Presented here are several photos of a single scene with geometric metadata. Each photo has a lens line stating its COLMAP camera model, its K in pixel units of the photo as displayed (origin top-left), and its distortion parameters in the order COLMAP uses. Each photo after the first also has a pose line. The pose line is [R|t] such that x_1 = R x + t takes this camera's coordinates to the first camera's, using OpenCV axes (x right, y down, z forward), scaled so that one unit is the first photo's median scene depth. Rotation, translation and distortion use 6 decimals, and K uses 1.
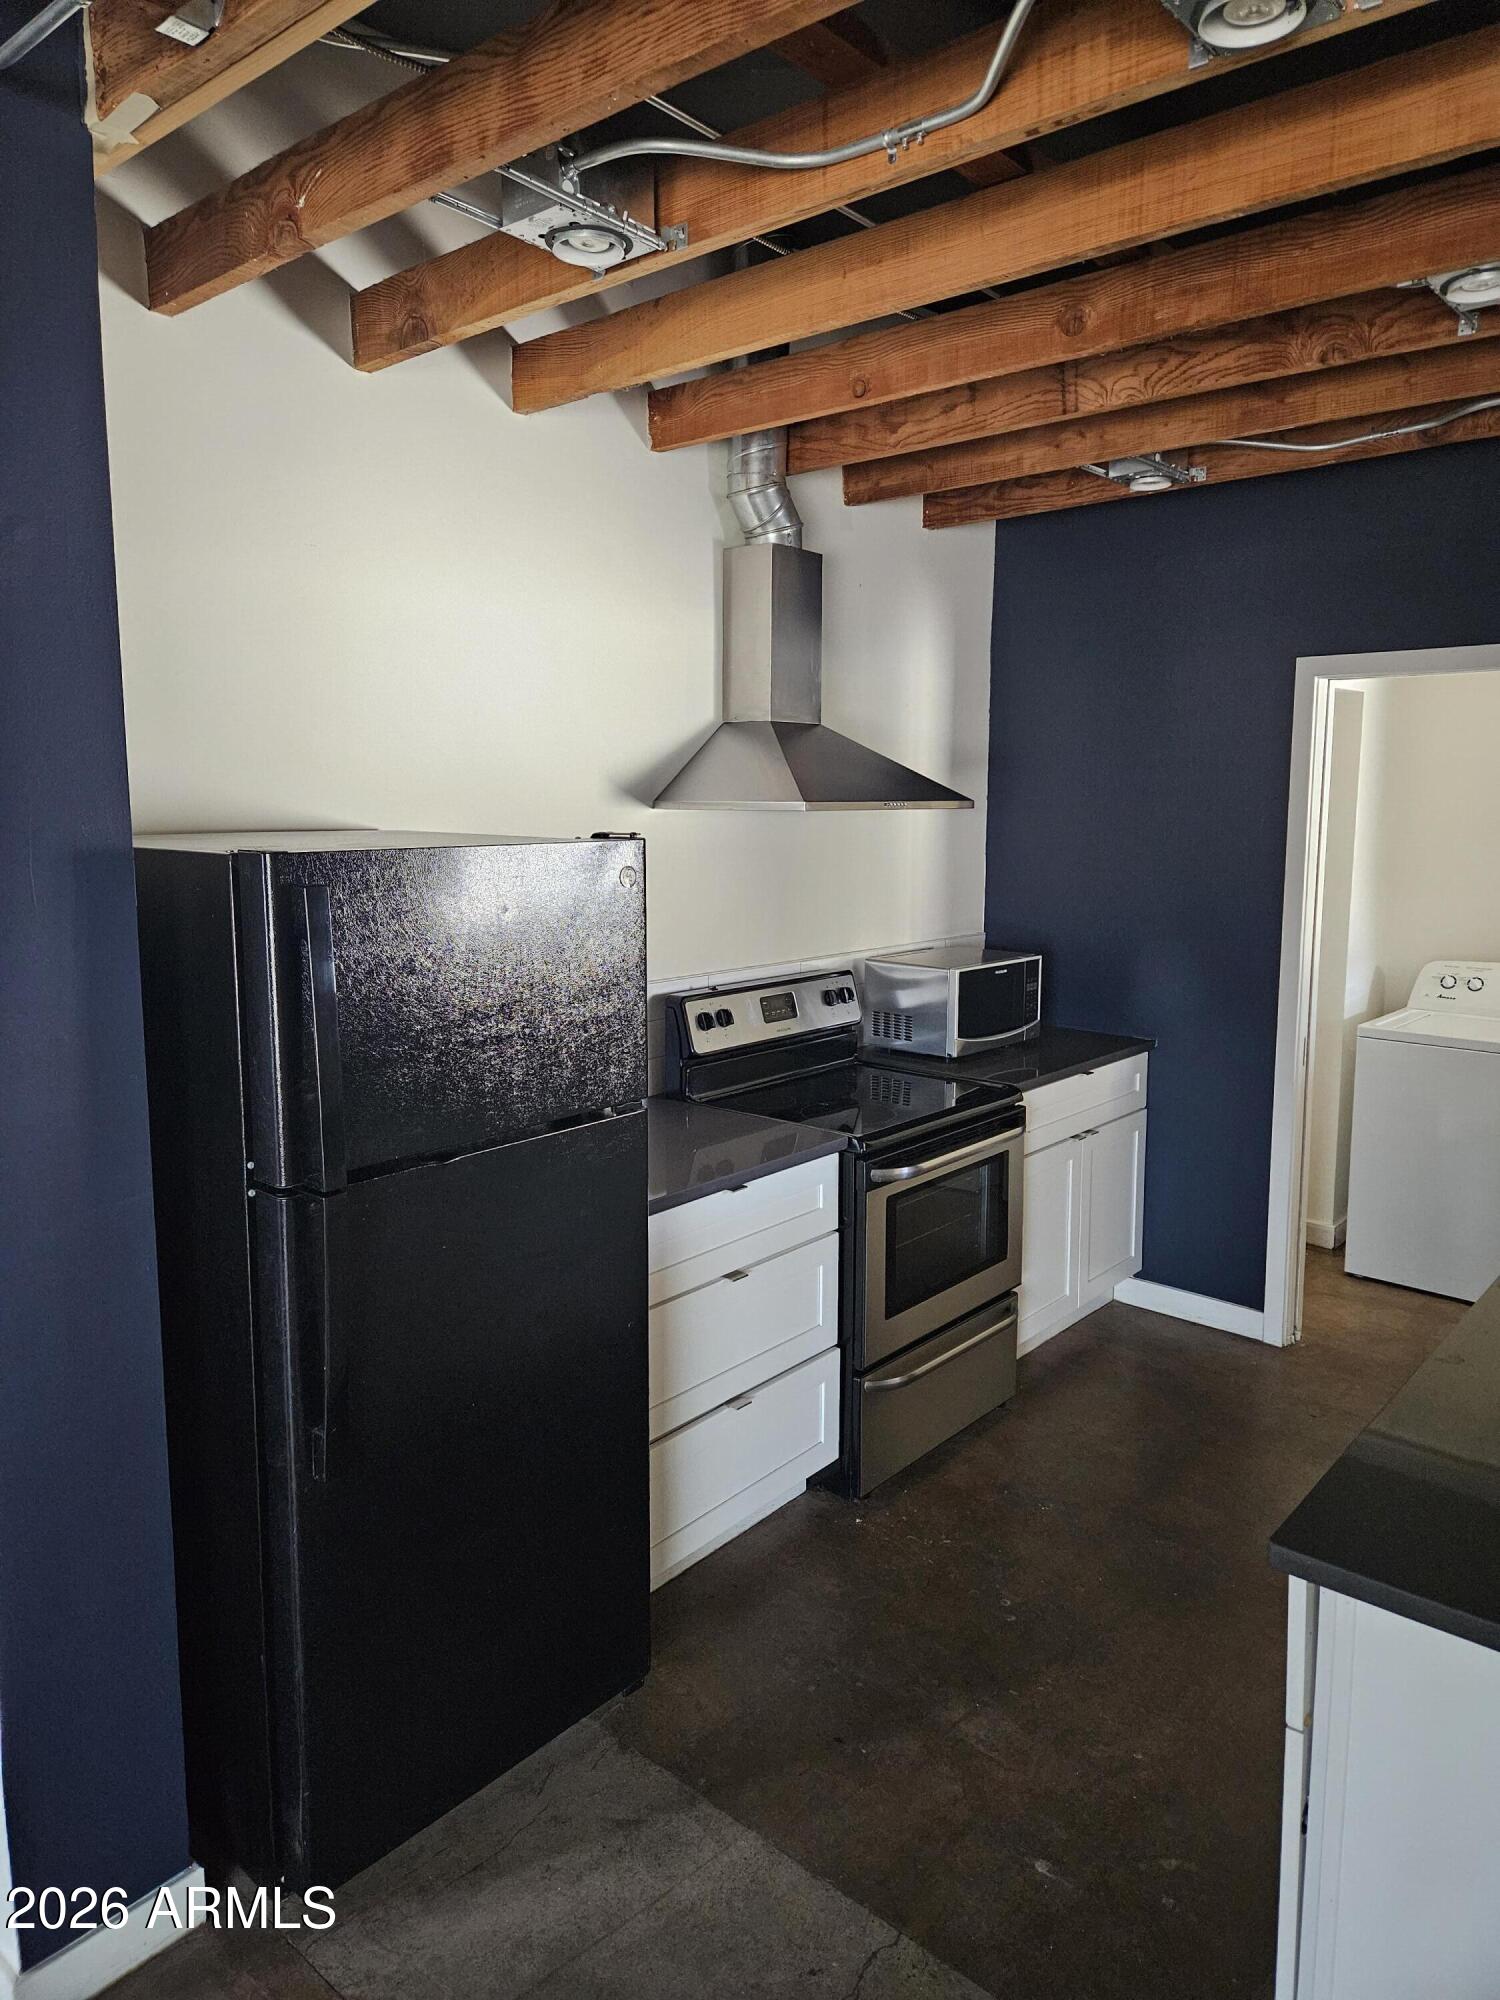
lens RADIAL K [[1334.3, 0, 754.3], [0, 1334.3, 984.5], [0, 0, 1]] dist [0.054717, -0.008010]
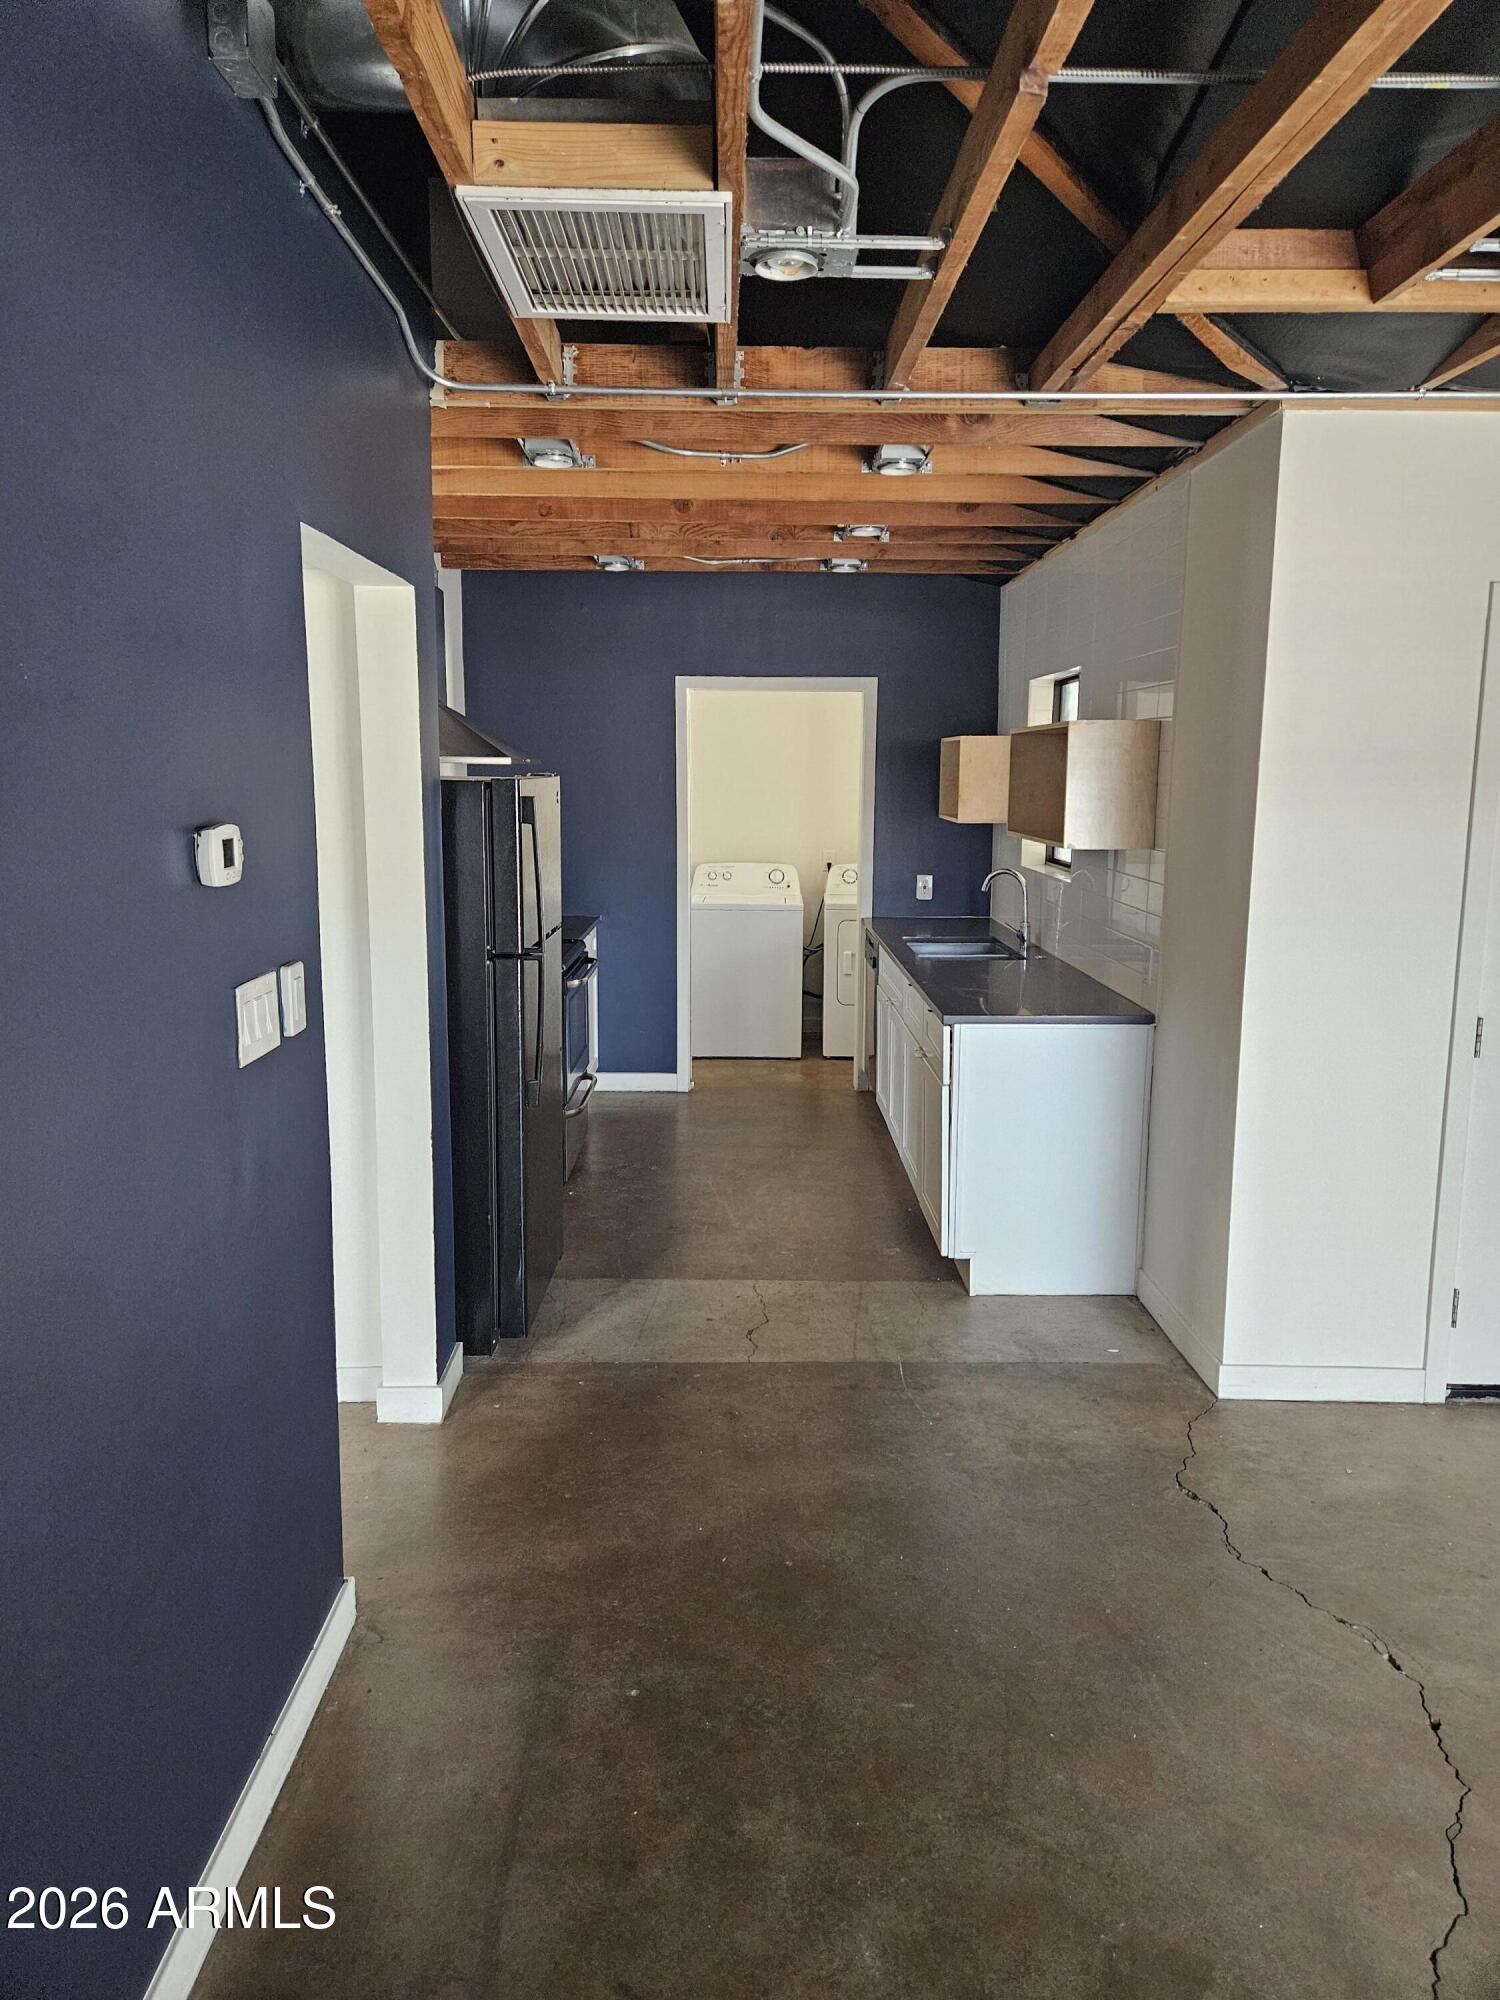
lens RADIAL K [[1334.3, 0, 753.6], [0, 1334.3, 986.2], [0, 0, 1]] dist [0.054717, -0.008010]
pose [[0.753252, -0.102239, 0.649738, -0.717308], [0.089482, 0.994590, 0.052765, 0.070665], [-0.651617, 0.018394, 0.758325, -0.356846]]
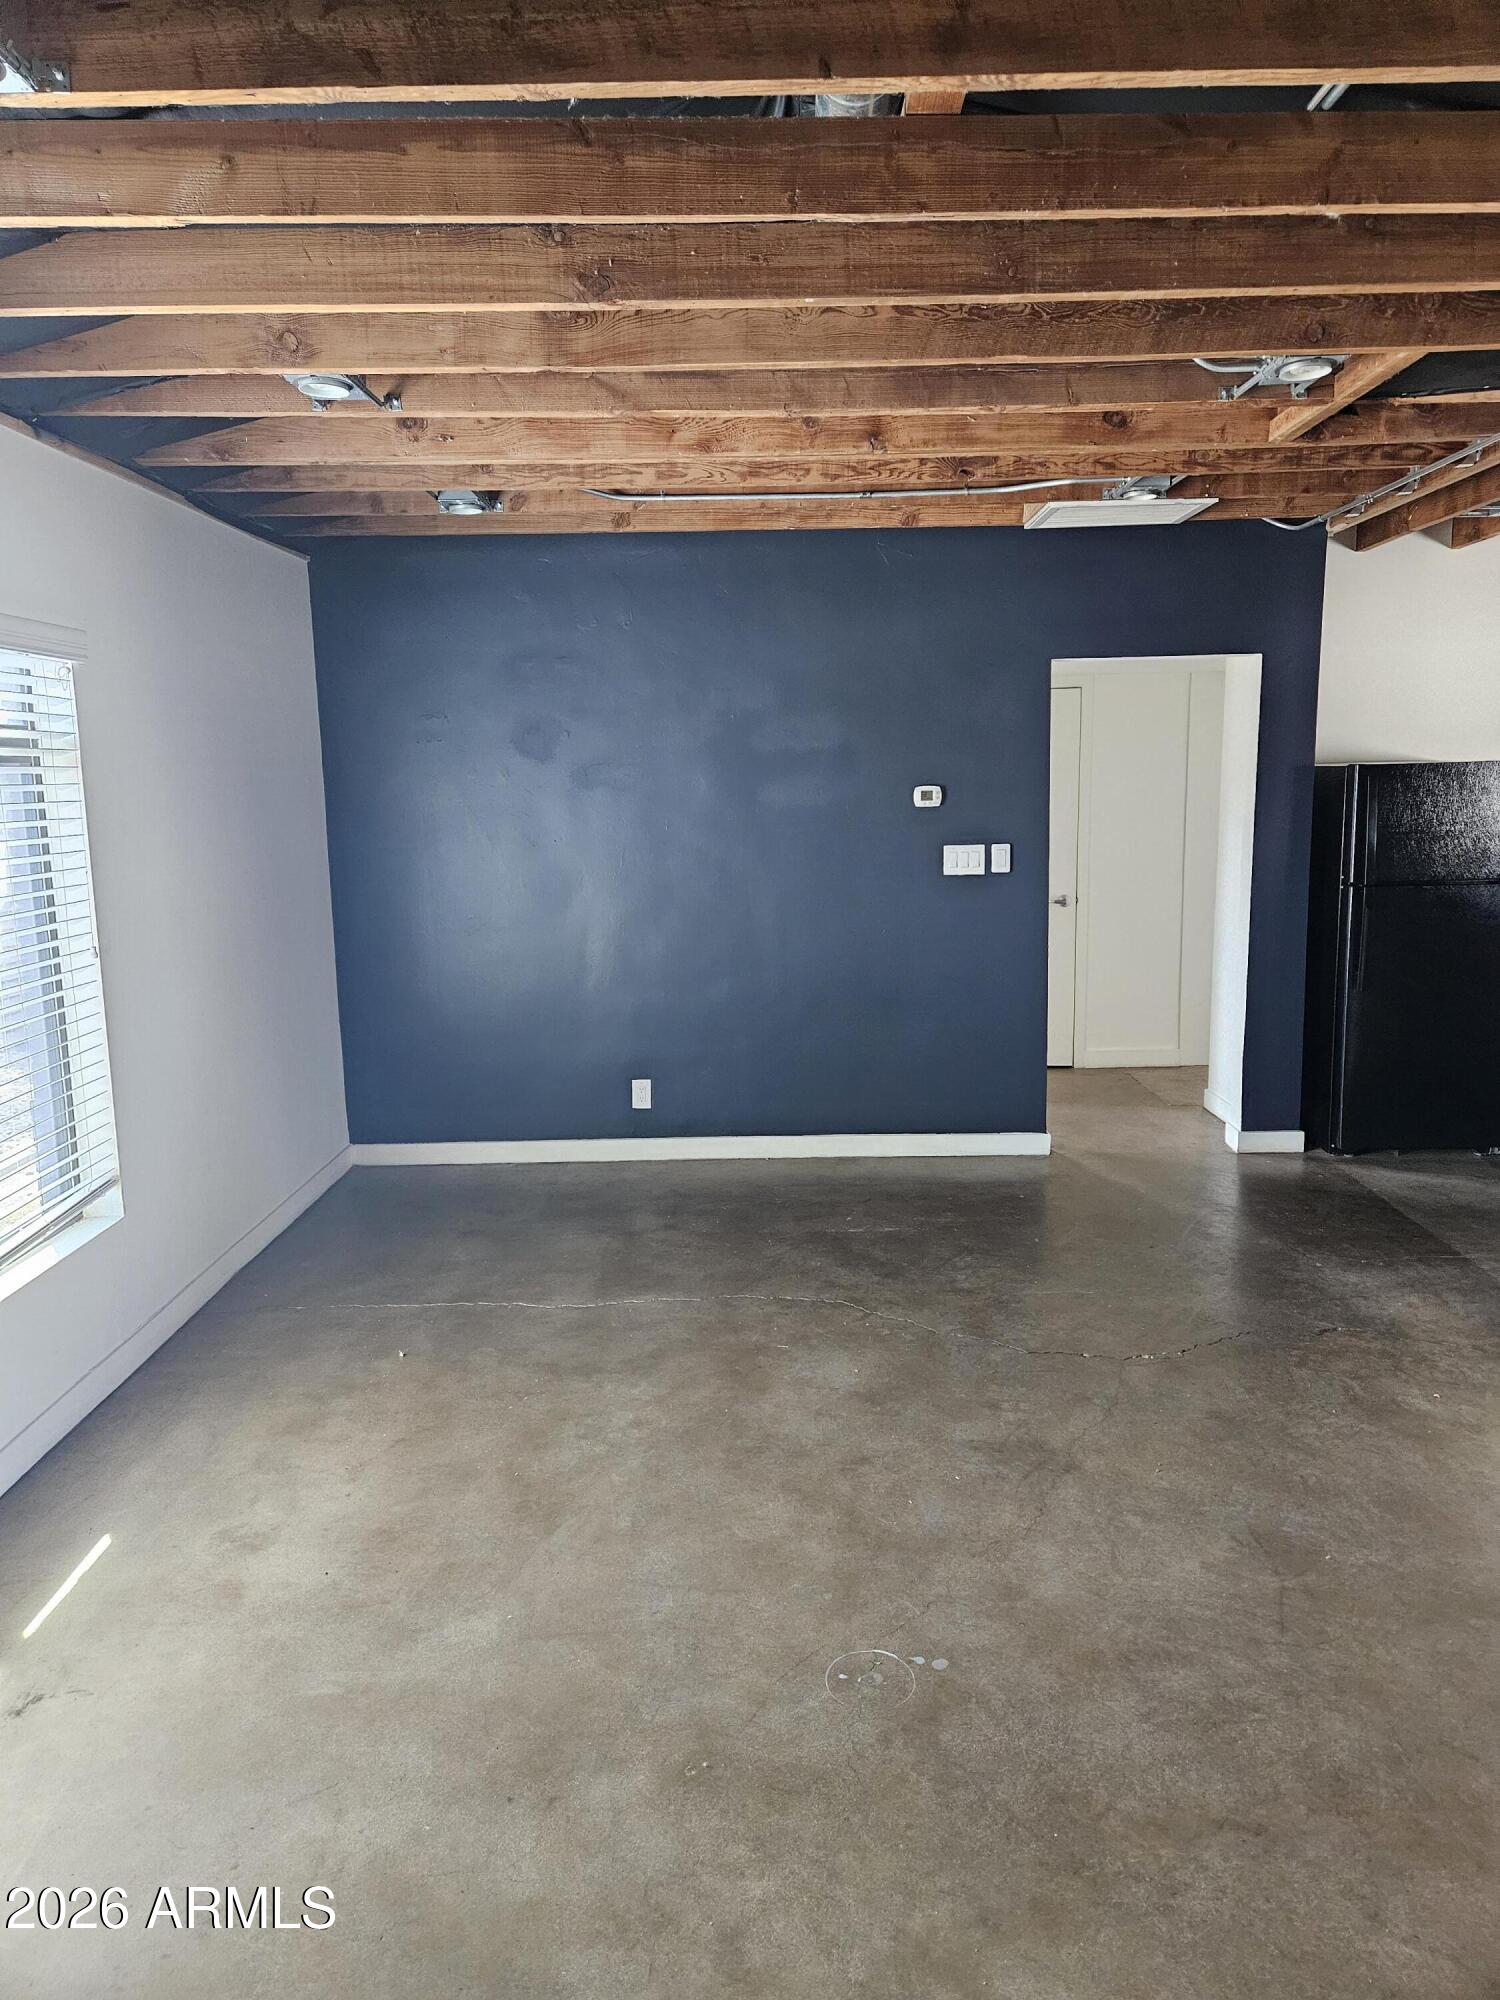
lens RADIAL K [[1334.3, 0, 754.7], [0, 1334.3, 986.2], [0, 0, 1]] dist [0.054717, -0.008010]
pose [[0.637157, 0.108144, -0.763109, 0.565626], [-0.078483, 0.994064, 0.075344, 0.137550], [0.766727, 0.011885, 0.641863, -0.970523]]
